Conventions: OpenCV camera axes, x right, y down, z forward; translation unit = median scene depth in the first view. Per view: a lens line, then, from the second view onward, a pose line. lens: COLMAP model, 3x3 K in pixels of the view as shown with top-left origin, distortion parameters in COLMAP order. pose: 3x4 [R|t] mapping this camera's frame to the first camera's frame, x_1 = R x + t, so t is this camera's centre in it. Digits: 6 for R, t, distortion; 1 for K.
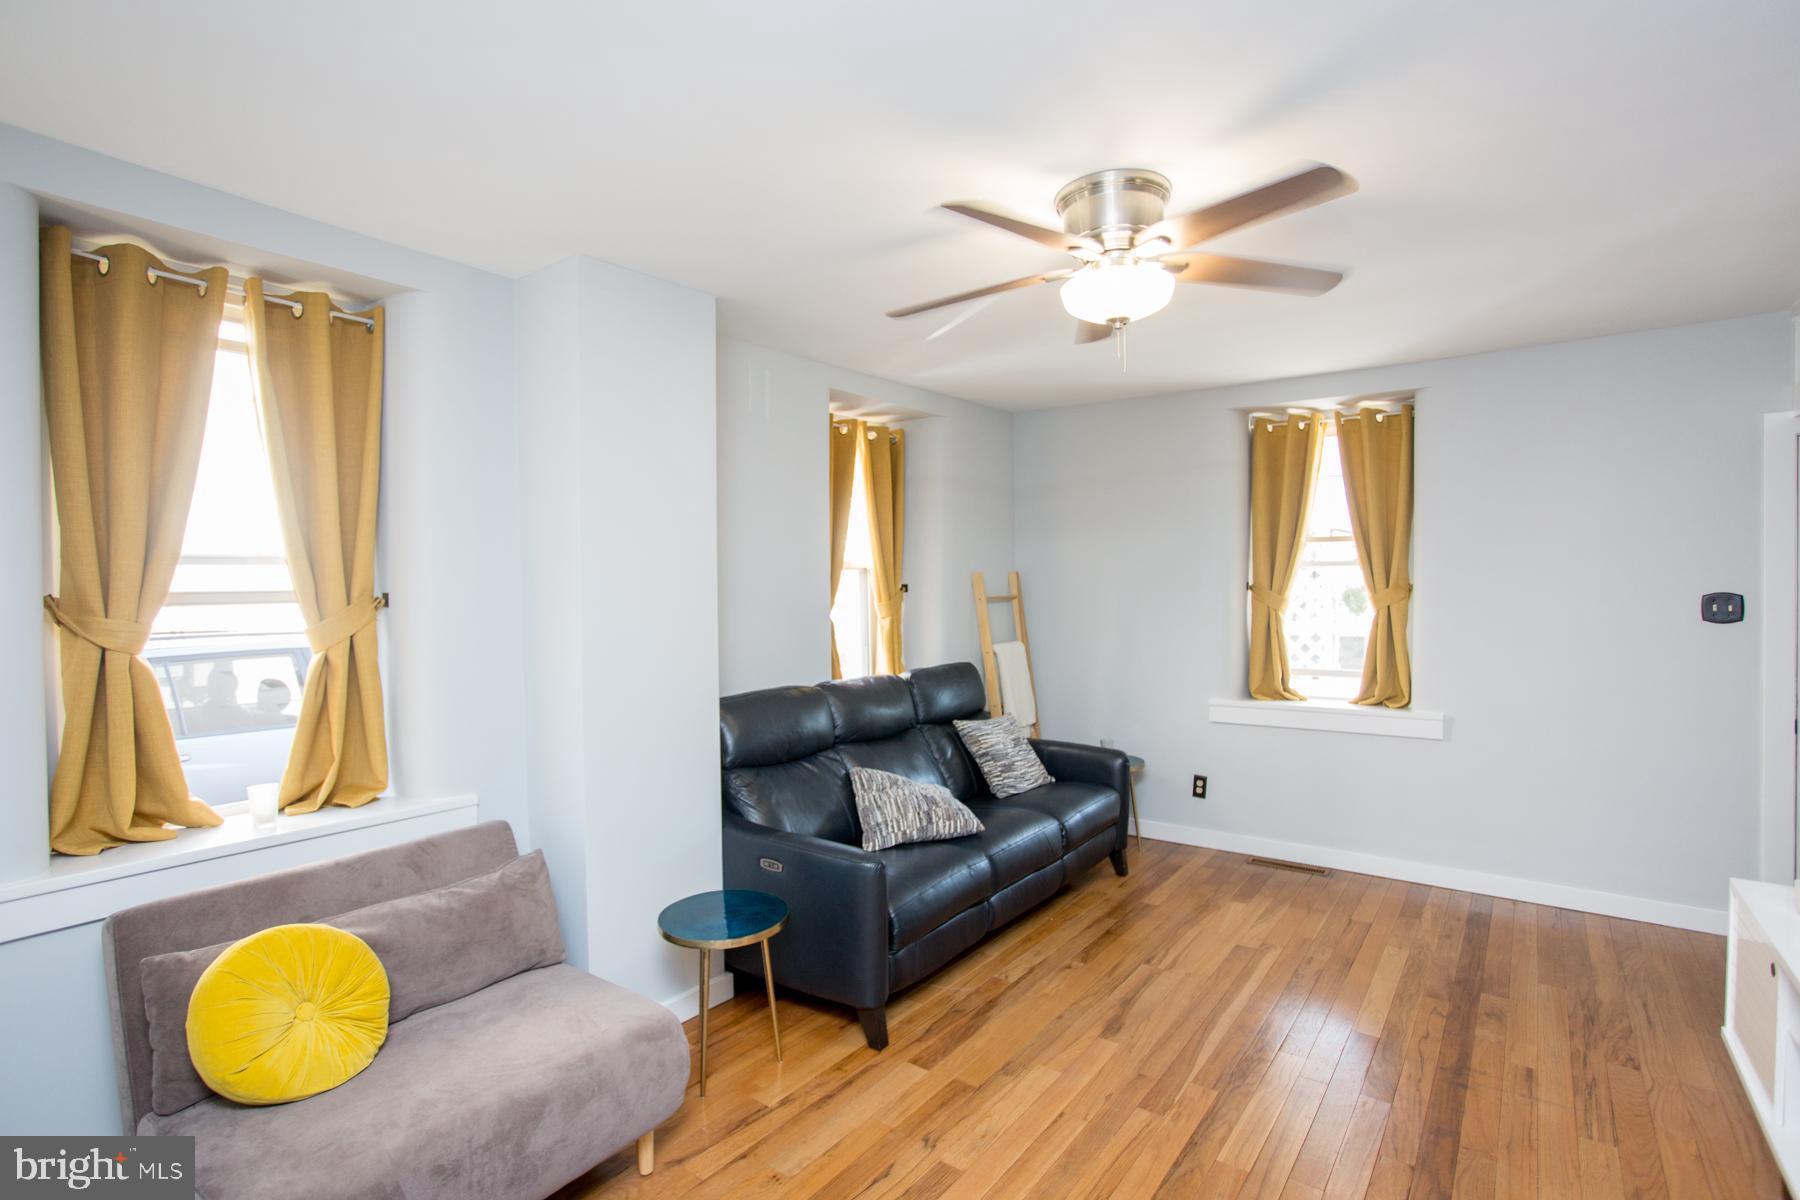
lens RADIAL K [[868.2, 0, 888.8], [0, 868.2, 590.1], [0, 0, 1]] dist [-0.074019, 0.030298]
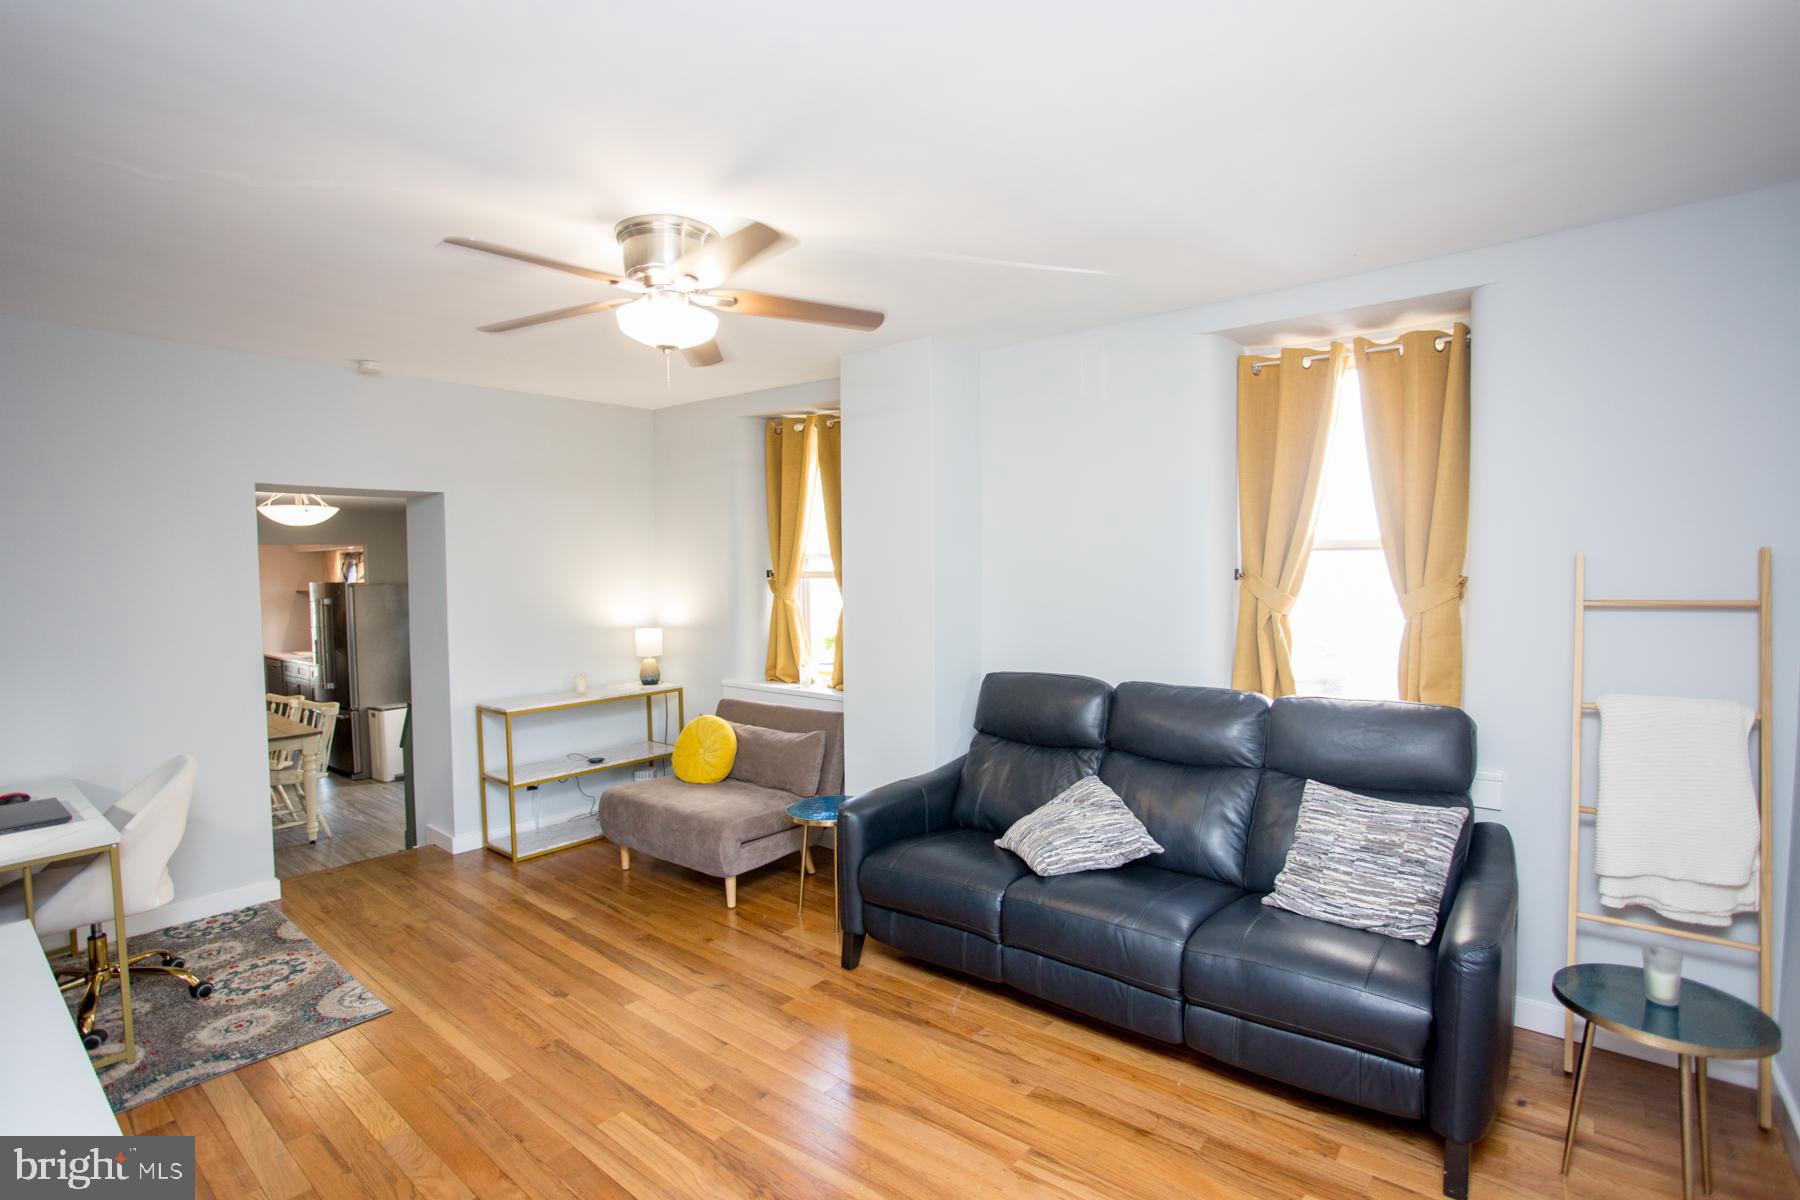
lens RADIAL K [[868.2, 0, 904.1], [0, 868.2, 583.6], [0, 0, 1]] dist [-0.074019, 0.030298]
pose [[-0.033170, 0.037857, -0.998732, 0.934704], [0.003470, 0.999281, 0.037762, -0.032013], [0.999444, -0.002213, -0.033278, 0.906518]]
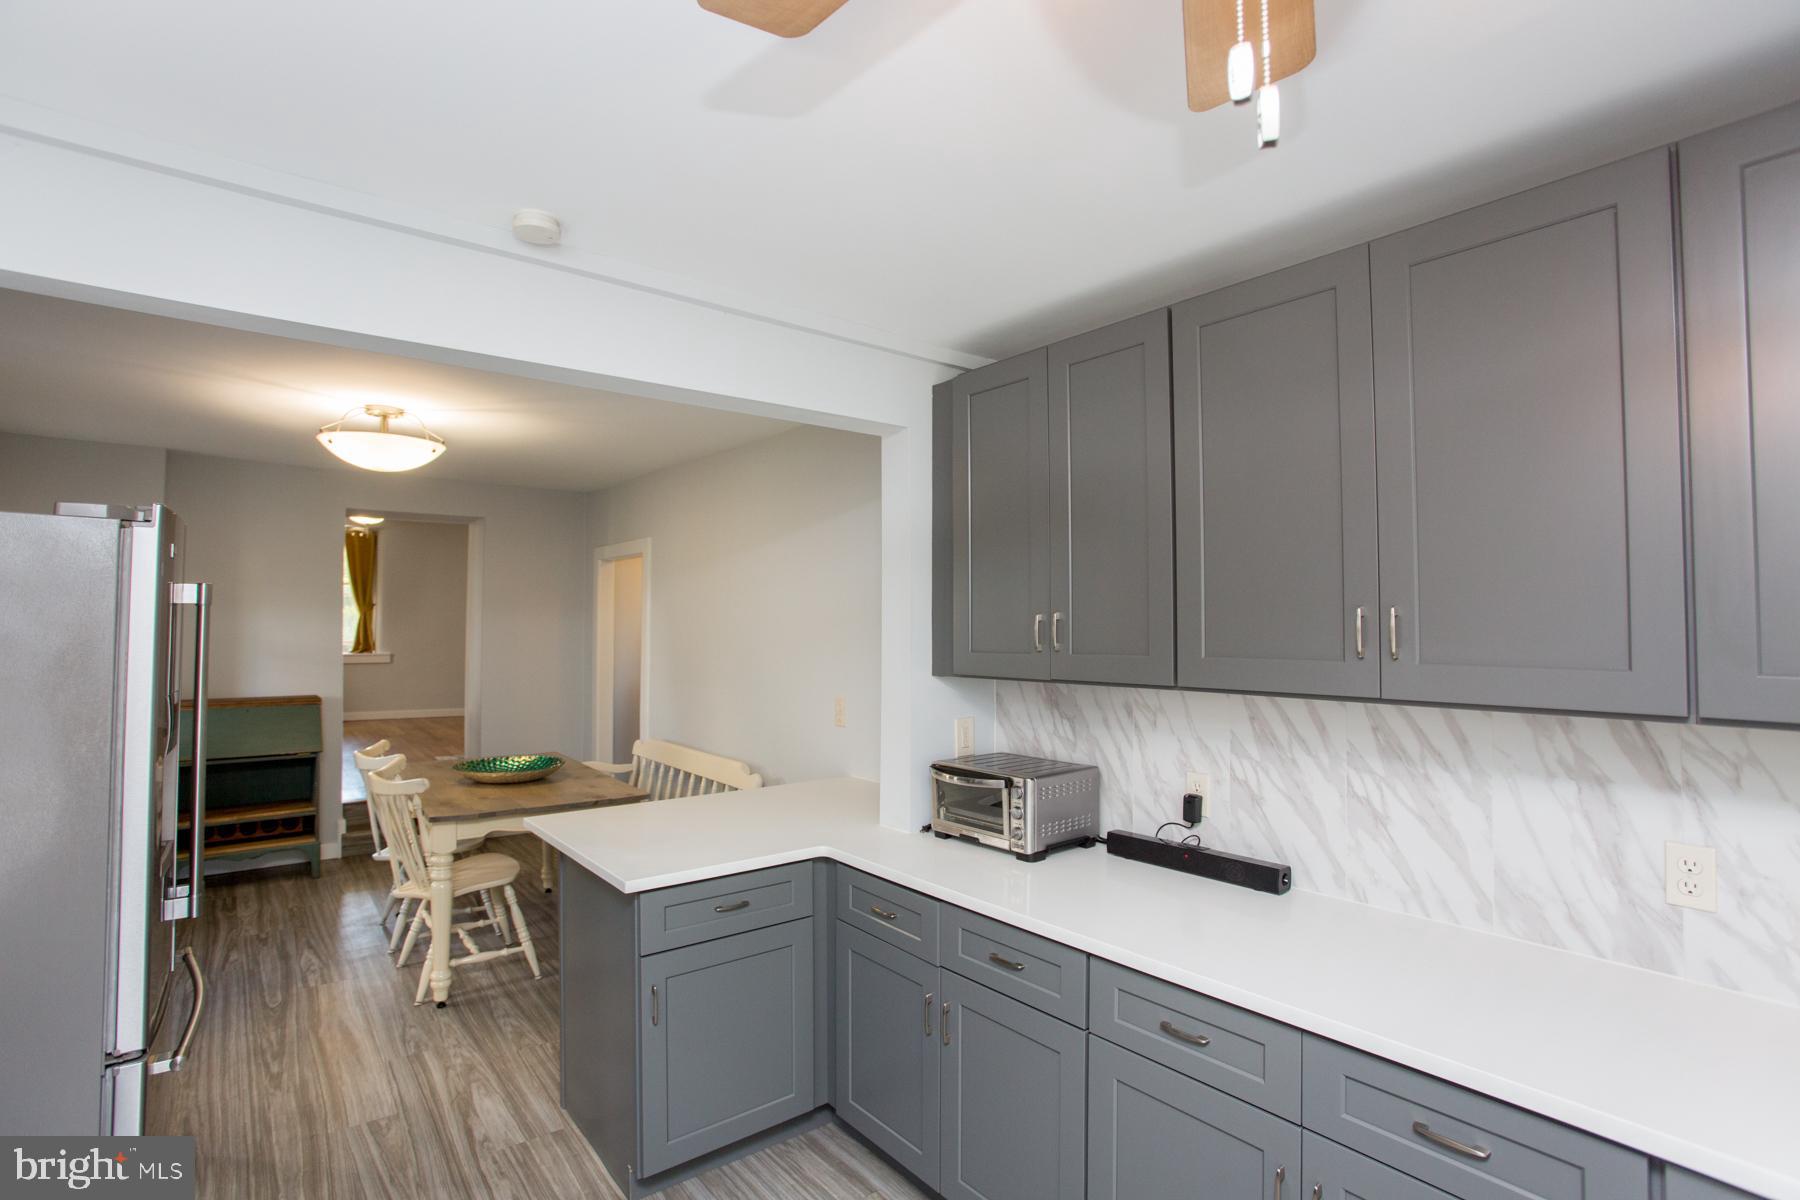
lens RADIAL K [[868.2, 0, 895.6], [0, 868.2, 597.9], [0, 0, 1]] dist [-0.074019, 0.030298]
pose [[0.254438, 0.041755, 0.966187, -1.790524], [0.010342, 0.998893, -0.045892, 0.136675], [-0.967034, 0.021669, 0.253725, -1.427318]]
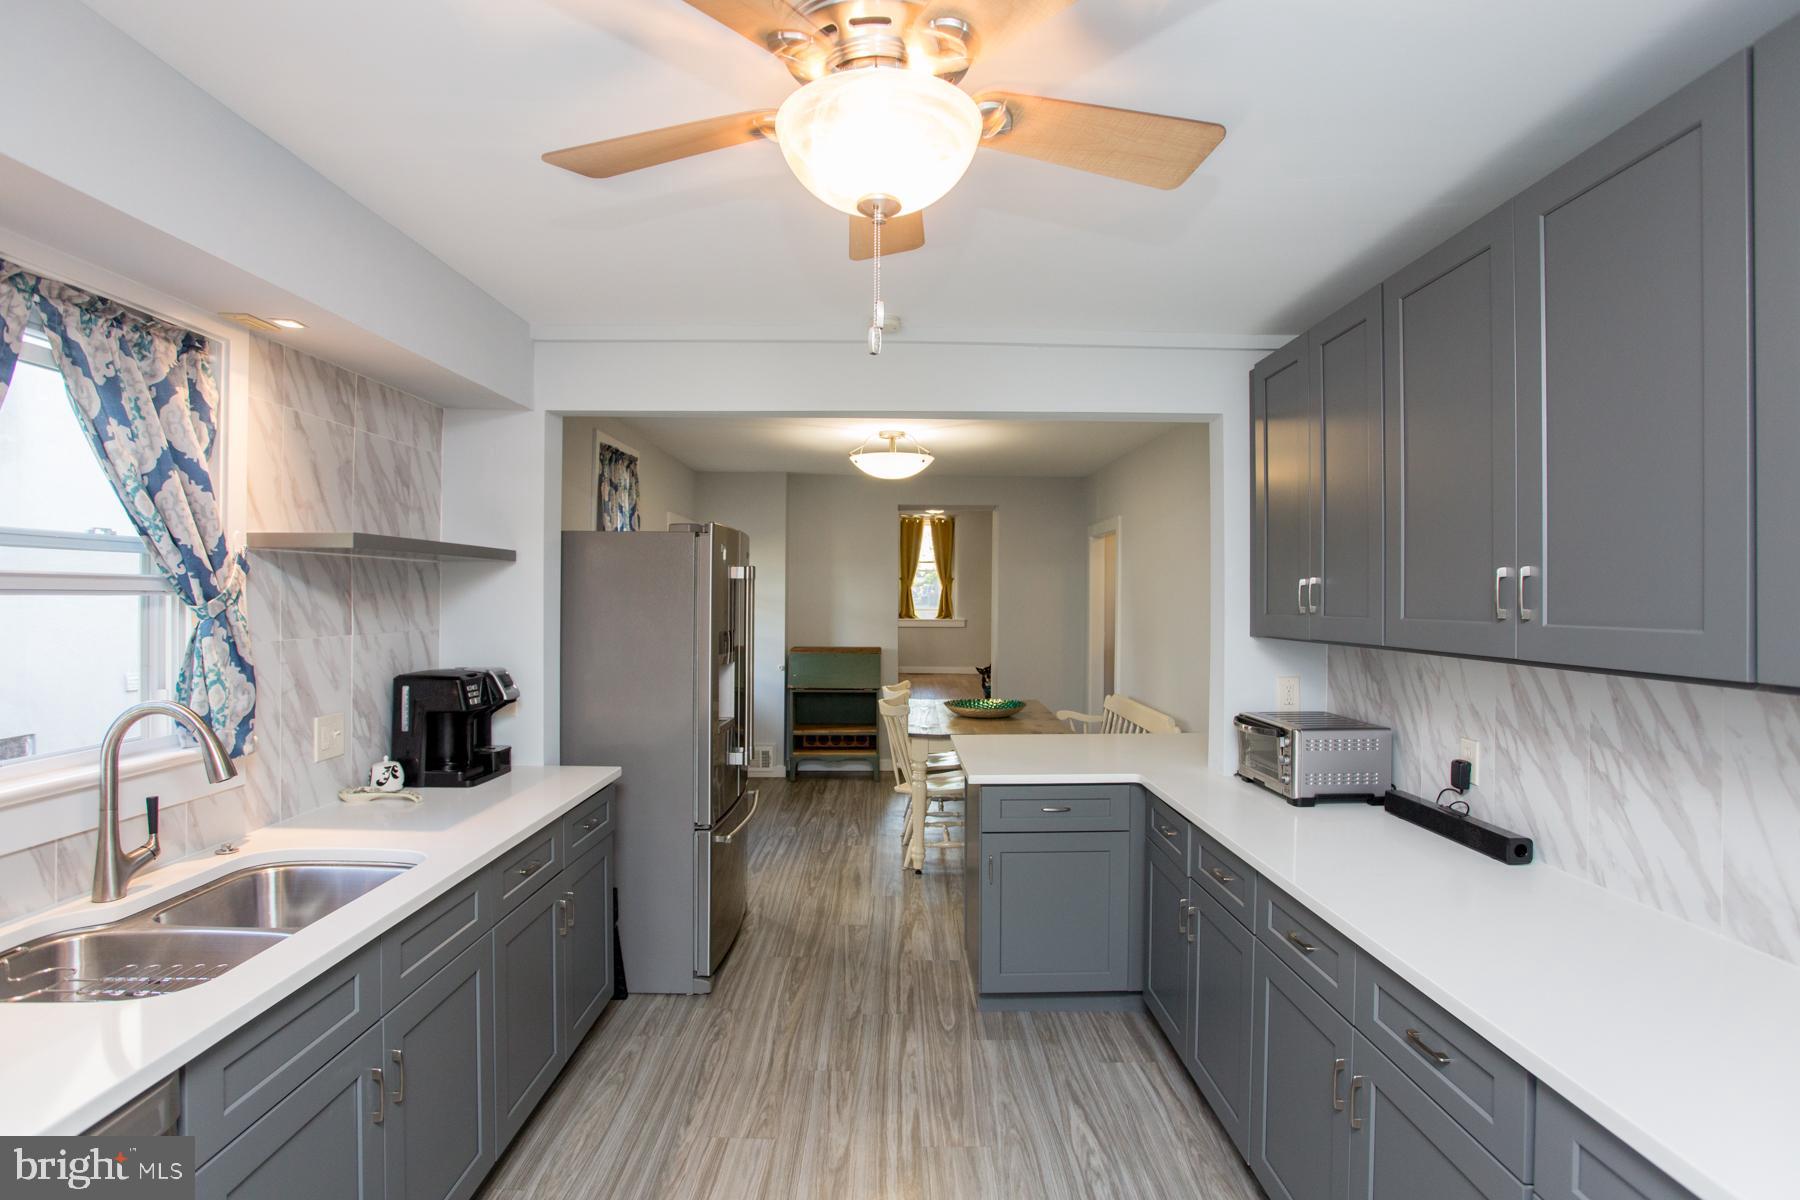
lens RADIAL K [[868.2, 0, 896.7], [0, 868.2, 602.7], [0, 0, 1]] dist [-0.074019, 0.030298]
pose [[0.794841, 0.008777, 0.606755, -1.819871], [-0.002771, 0.999937, -0.010834, 0.147493], [-0.606812, 0.006930, 0.794815, -1.718930]]
